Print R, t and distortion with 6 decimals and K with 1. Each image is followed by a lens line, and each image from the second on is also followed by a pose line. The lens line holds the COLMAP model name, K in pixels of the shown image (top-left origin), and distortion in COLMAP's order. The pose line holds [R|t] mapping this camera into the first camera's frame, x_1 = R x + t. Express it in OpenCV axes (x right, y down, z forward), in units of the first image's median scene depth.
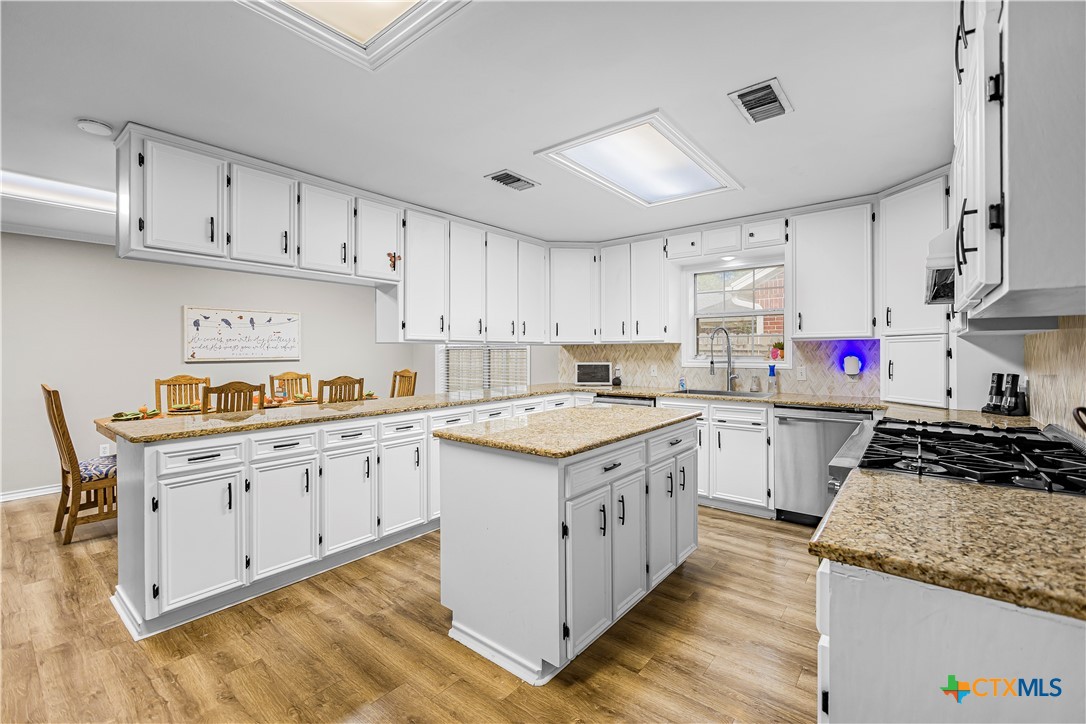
lens RADIAL K [[466.1, 0, 543.4], [0, 466.1, 354.8], [0, 0, 1]] dist [-0.008542, 0.001824]
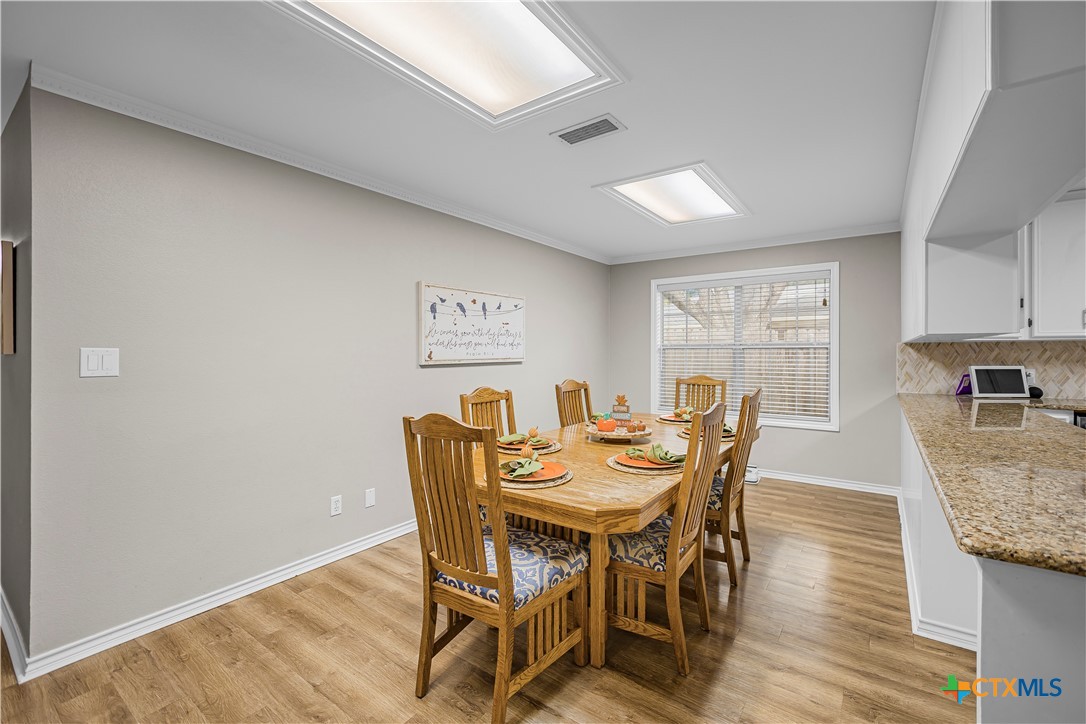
lens RADIAL K [[466.1, 0, 540.9], [0, 466.1, 353.1], [0, 0, 1]] dist [-0.008542, 0.001824]
pose [[0.997990, 0.001647, 0.063343, -0.653888], [-0.001283, 0.999982, -0.005800, 0.001240], [-0.063351, 0.005707, 0.997975, 0.324576]]
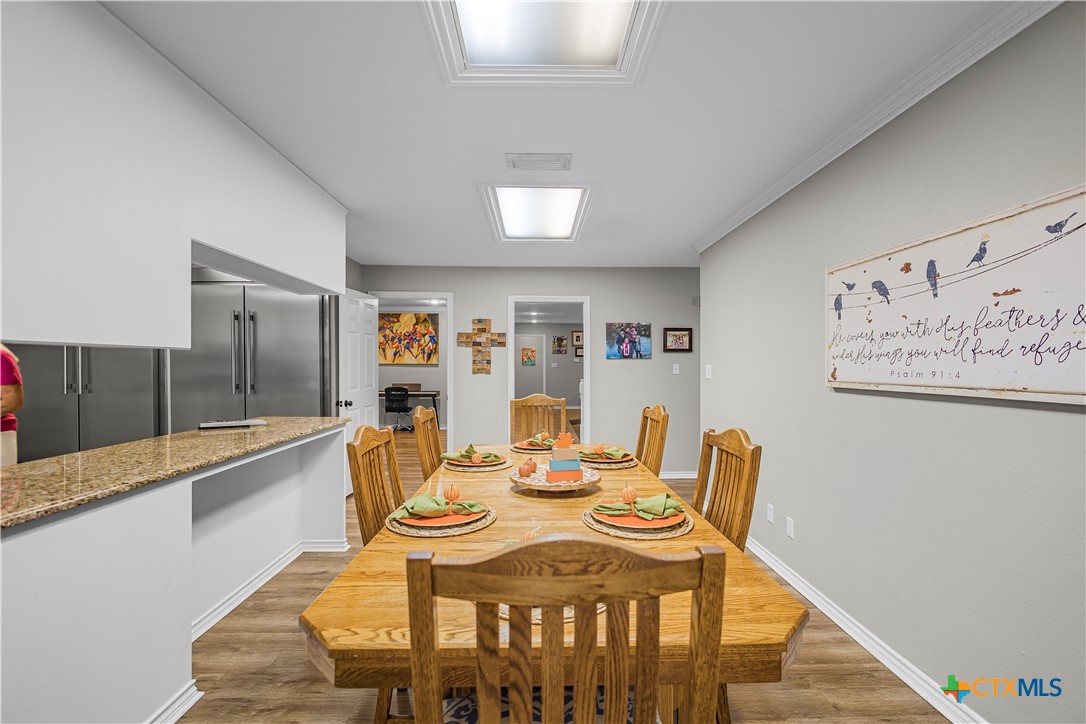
lens RADIAL K [[466.1, 0, 539.0], [0, 466.1, 363.1], [0, 0, 1]] dist [-0.008542, 0.001824]
pose [[-0.764914, -0.002988, -0.644126, -0.243197], [-0.007934, 0.999957, 0.004784, -0.009837], [0.644084, 0.008770, -0.764905, 1.194004]]
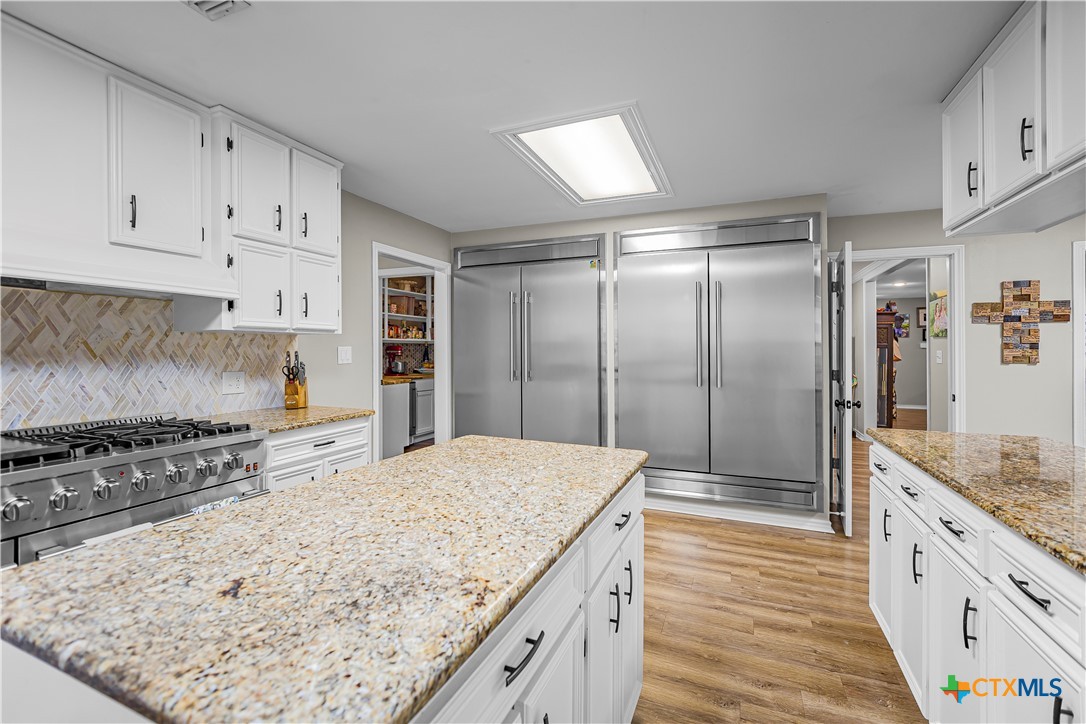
lens RADIAL K [[466.1, 0, 542.4], [0, 466.1, 353.2], [0, 0, 1]] dist [-0.008542, 0.001824]
pose [[-0.959371, 0.001997, -0.282141, 0.063676], [-0.001053, 0.999943, 0.010658, -0.002096], [0.282146, 0.010522, -0.959314, 0.752640]]
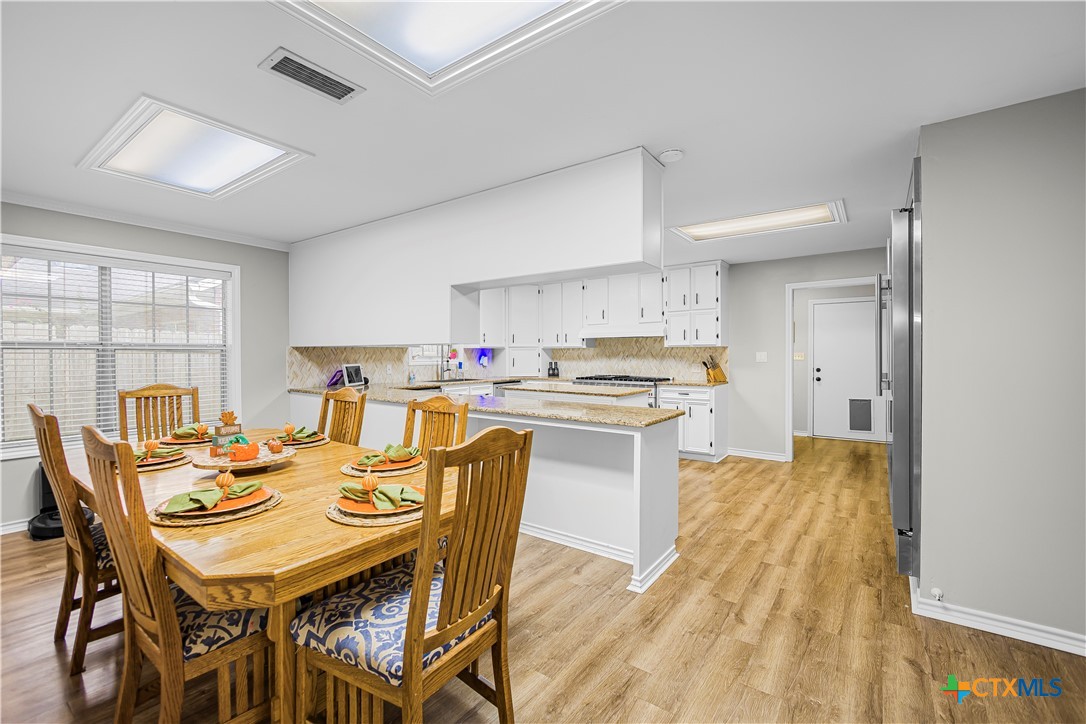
lens RADIAL K [[466.1, 0, 545.1], [0, 466.1, 355.9], [0, 0, 1]] dist [-0.008542, 0.001824]
pose [[-0.058692, -0.001088, 0.998276, -0.968418], [0.007553, 0.999970, 0.001534, 0.000051], [-0.998248, 0.007630, -0.058682, 0.631605]]
